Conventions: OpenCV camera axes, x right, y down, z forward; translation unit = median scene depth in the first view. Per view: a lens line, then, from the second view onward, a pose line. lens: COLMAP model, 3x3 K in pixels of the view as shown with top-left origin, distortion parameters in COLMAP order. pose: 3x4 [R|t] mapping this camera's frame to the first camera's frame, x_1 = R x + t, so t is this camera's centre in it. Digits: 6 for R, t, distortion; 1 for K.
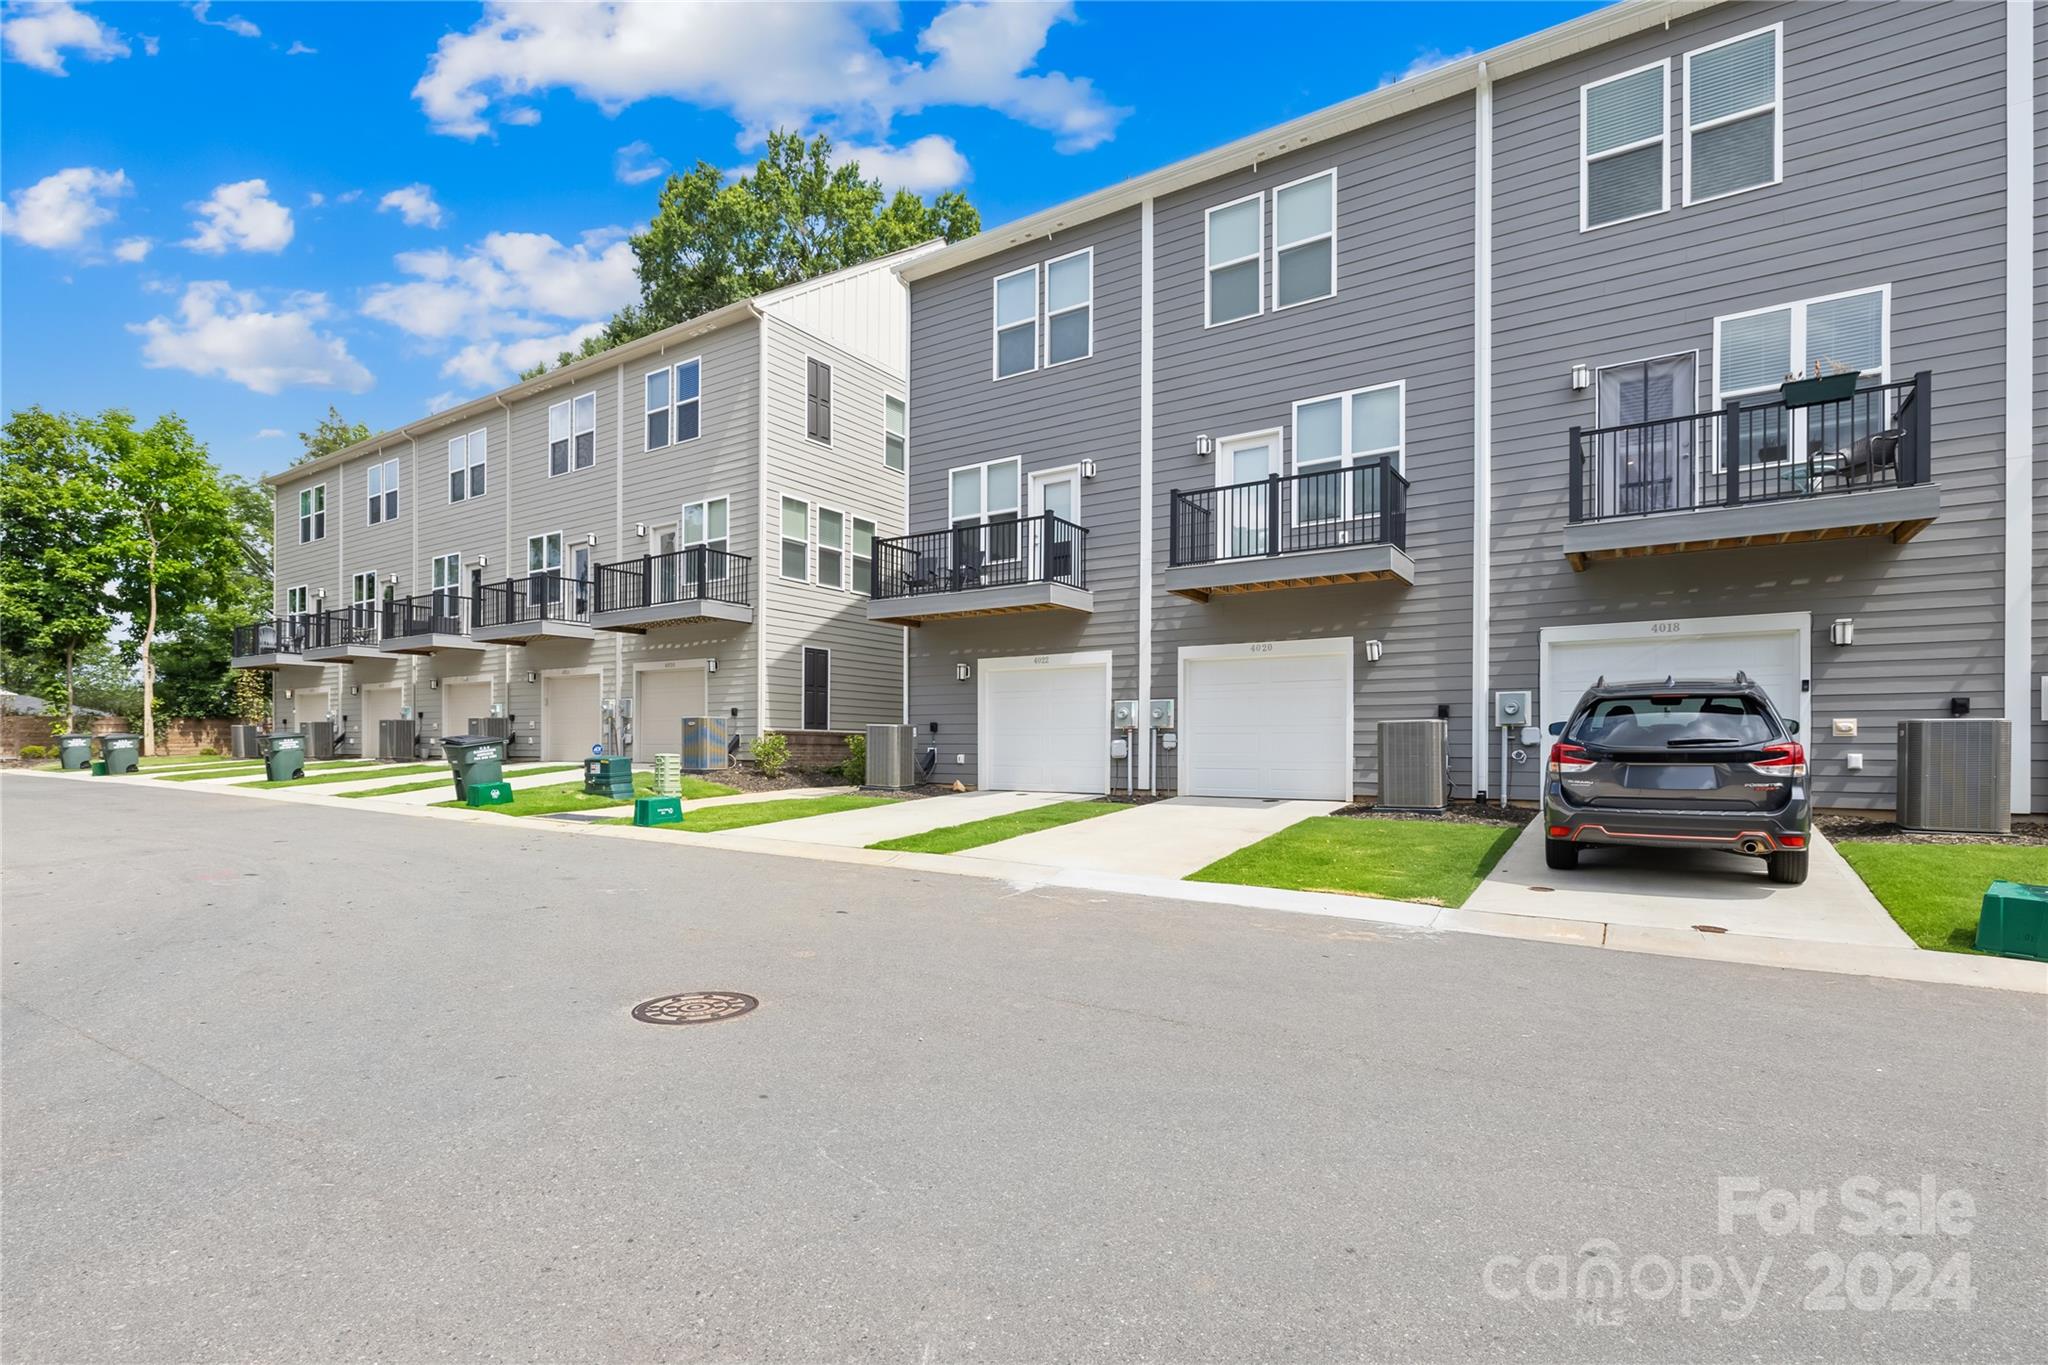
lens RADIAL K [[891.6, 0, 1043.4], [0, 891.6, 732.8], [0, 0, 1]] dist [-0.005037, 0.004837]
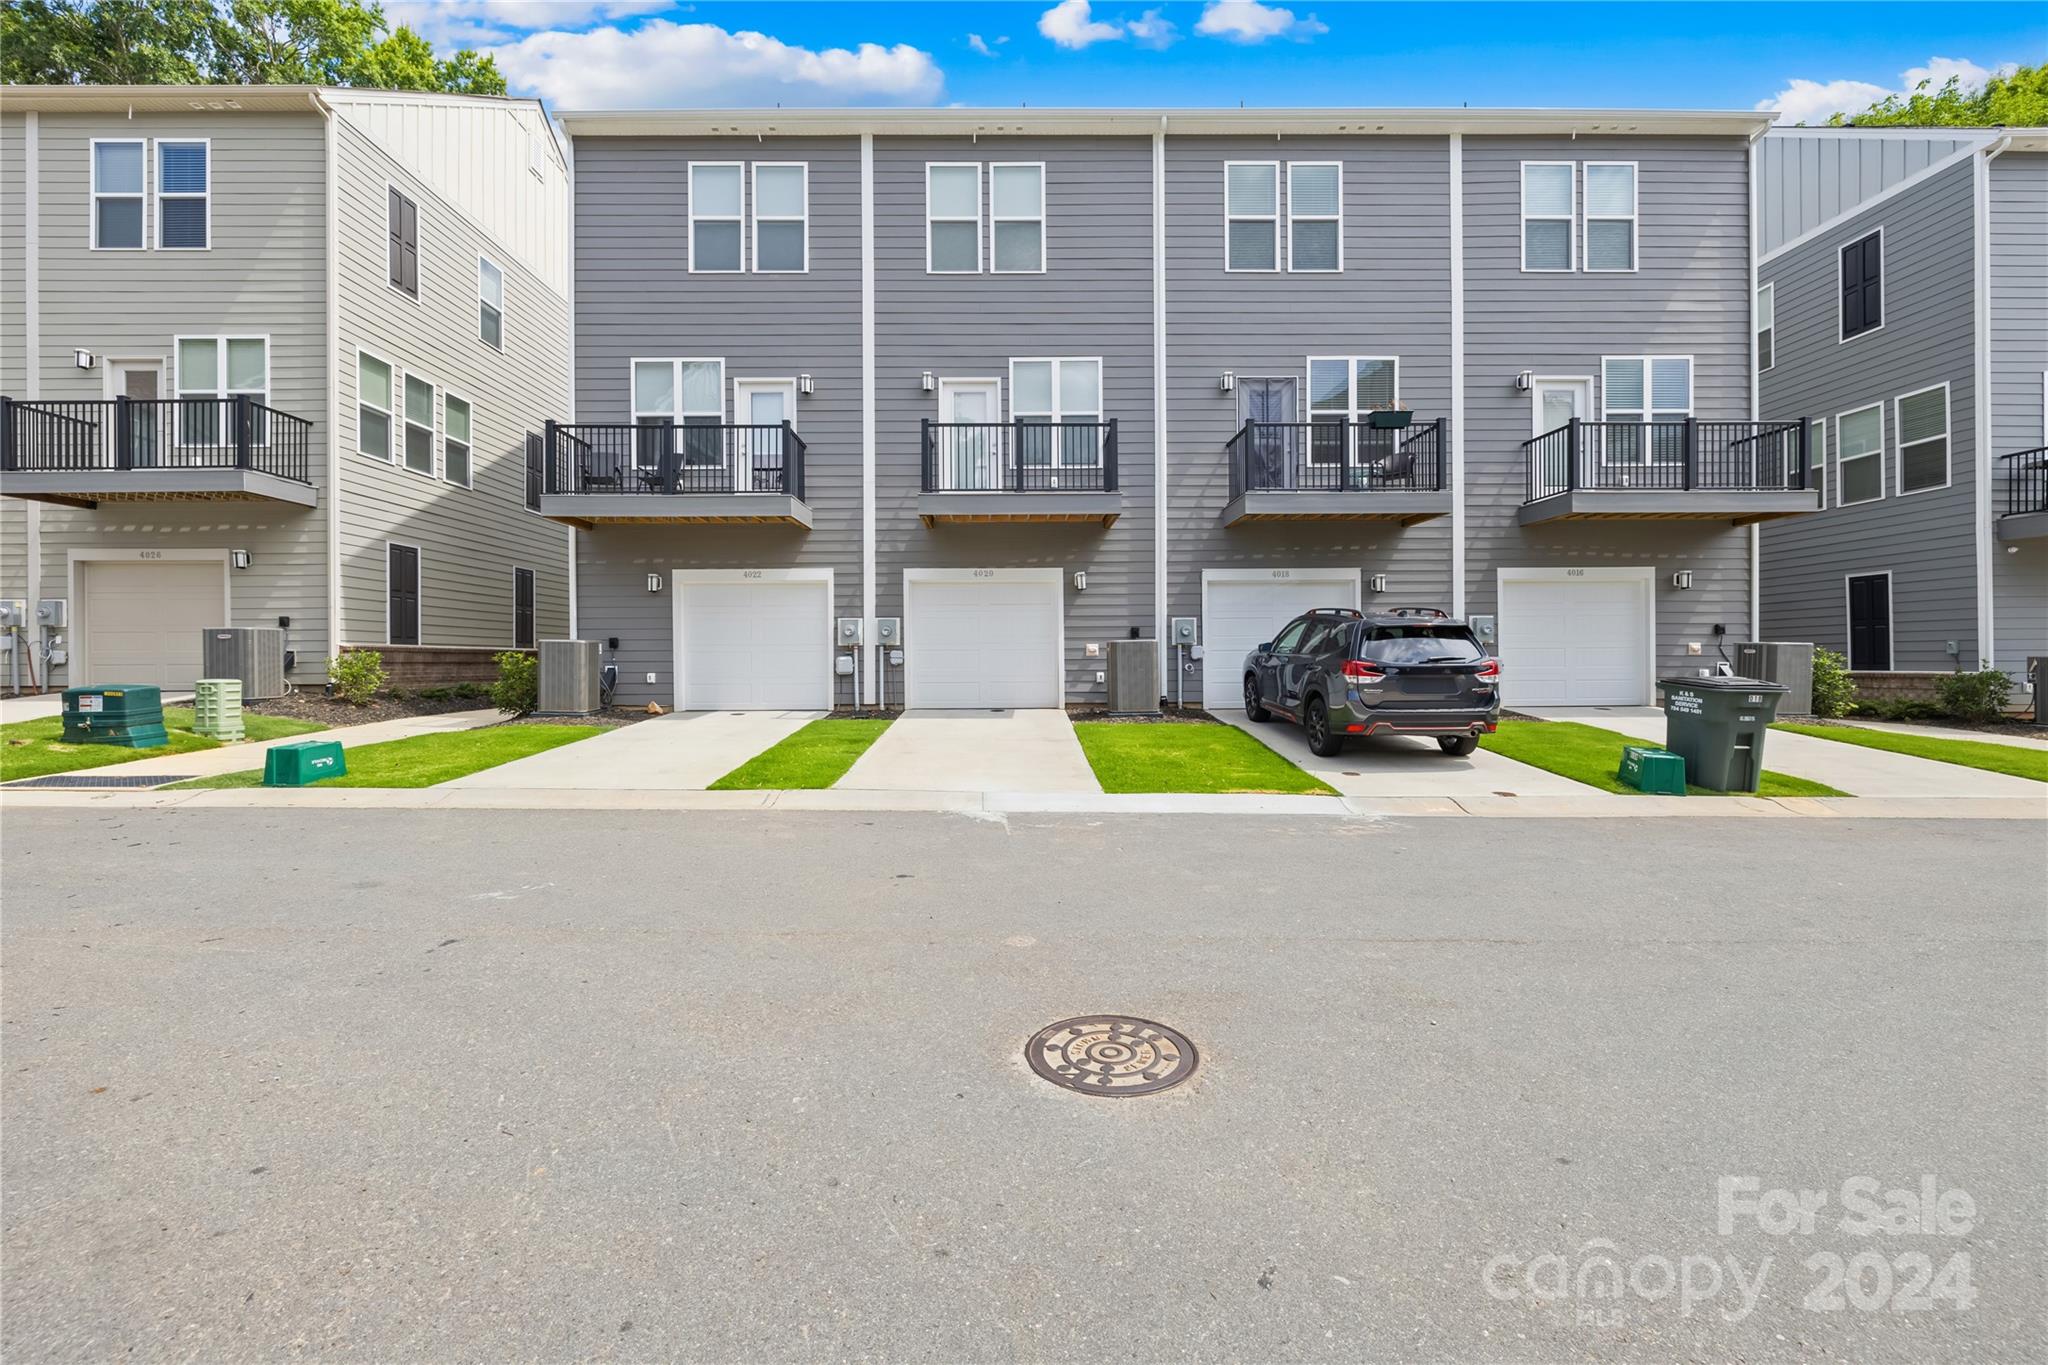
lens RADIAL K [[786.9, 0, 969.8], [0, 786.9, 650.3], [0, 0, 1]] dist [0.000747, -0.000279]
pose [[0.853410, 0.001165, 0.521239, -0.255916], [-0.000968, 0.999999, -0.000651, 0.001106], [-0.521239, 0.000051, 0.853410, 0.156549]]
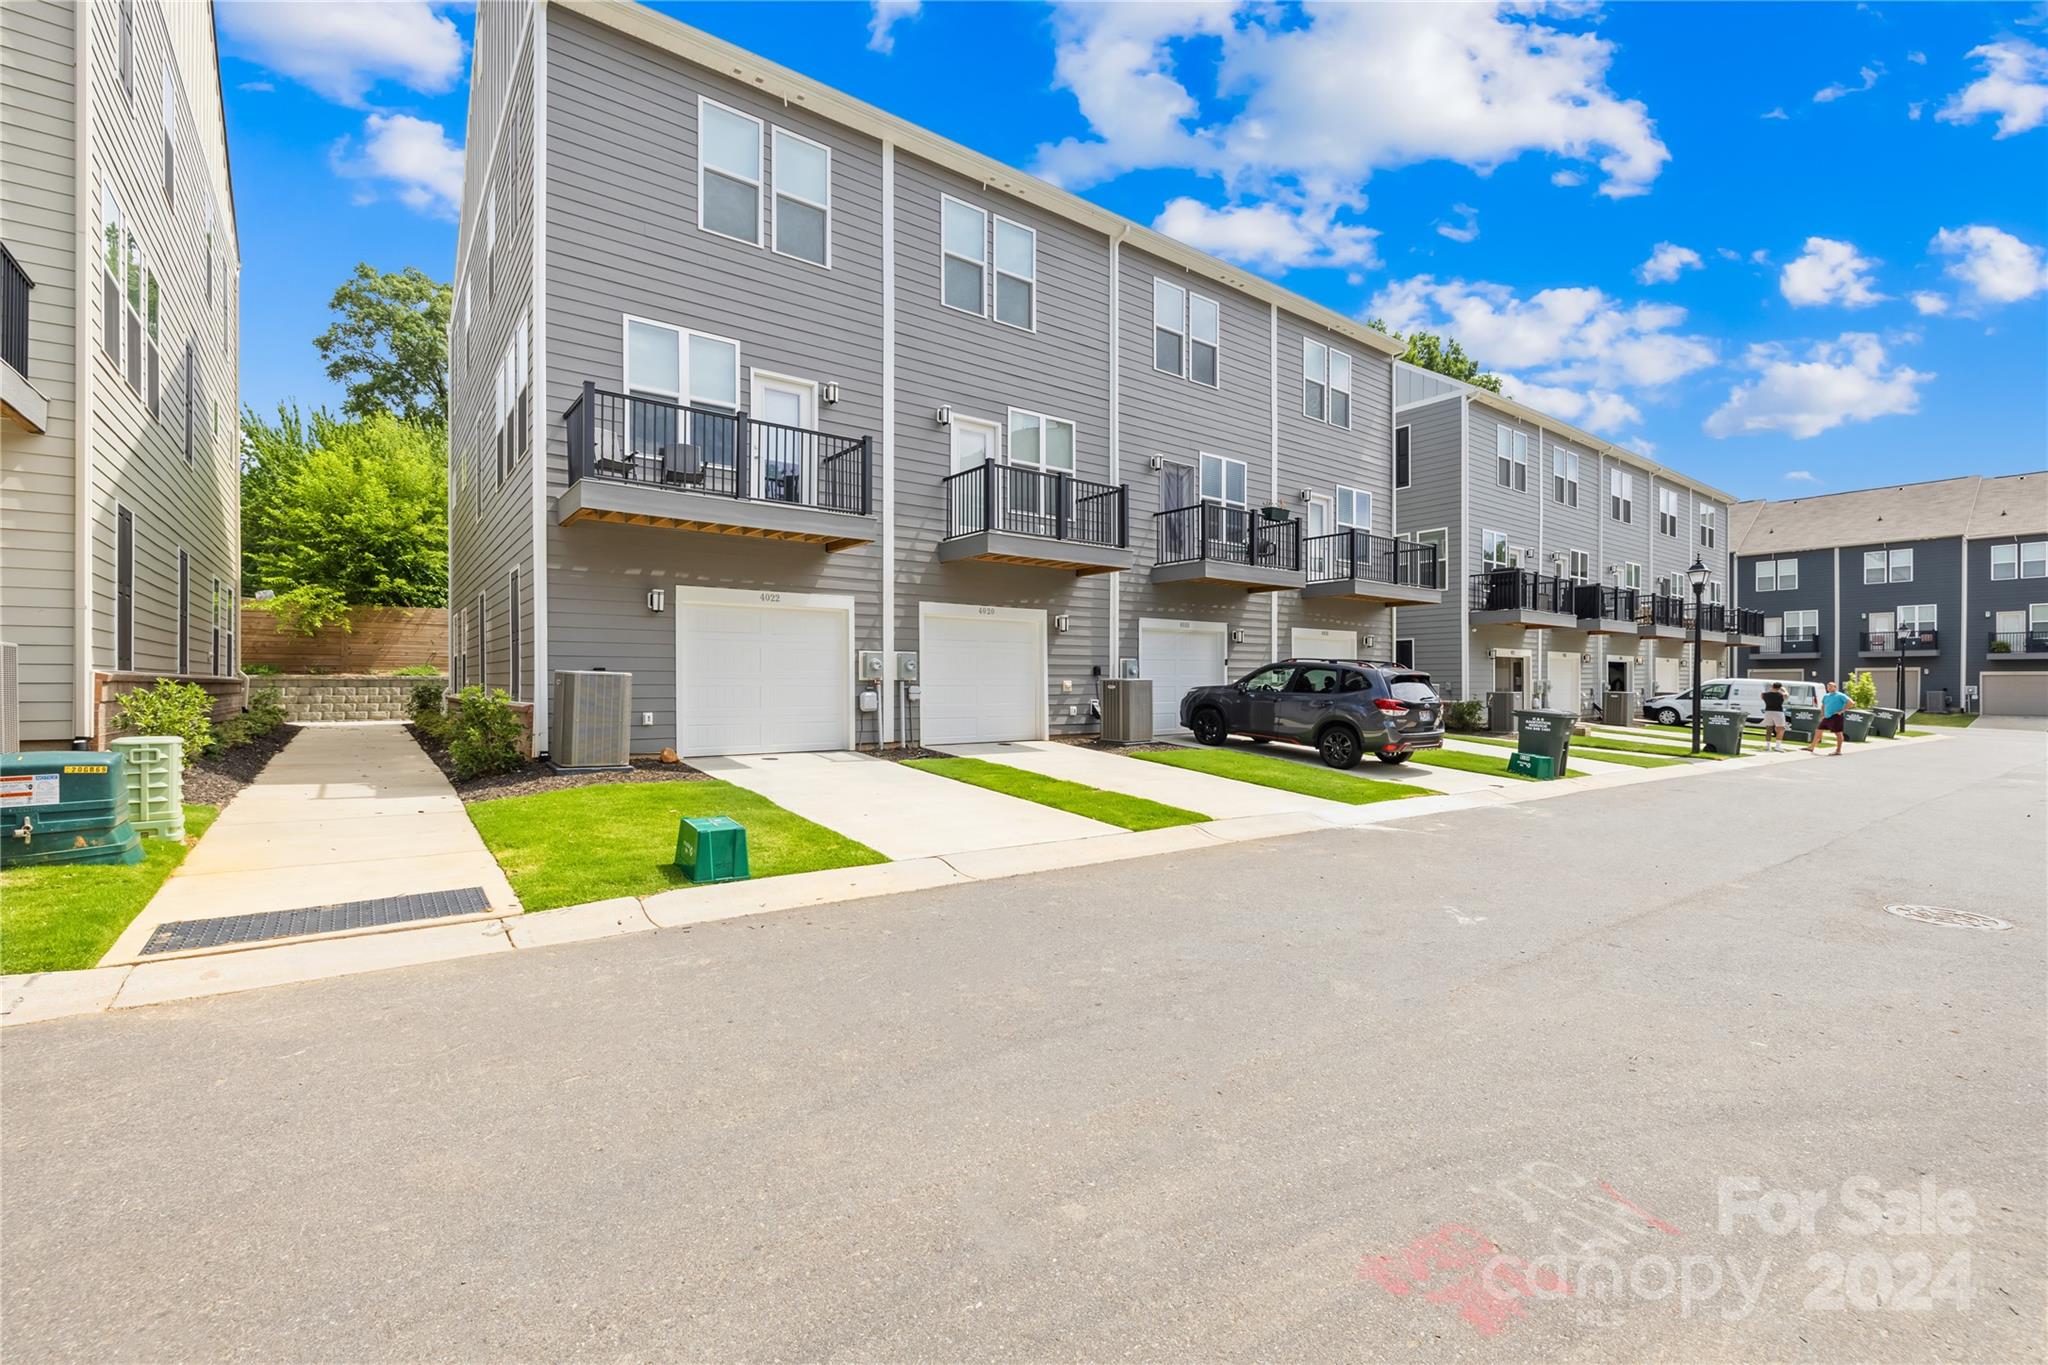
lens RADIAL K [[973.0, 0, 1019.2], [0, 973.0, 684.7], [0, 0, 1]] dist [-0.000761, 0.001866]
pose [[0.323574, 0.005937, 0.946184, -0.829307], [-0.004224, 0.999979, -0.004830, 0.004269], [-0.946193, -0.002434, 0.323593, 0.504285]]
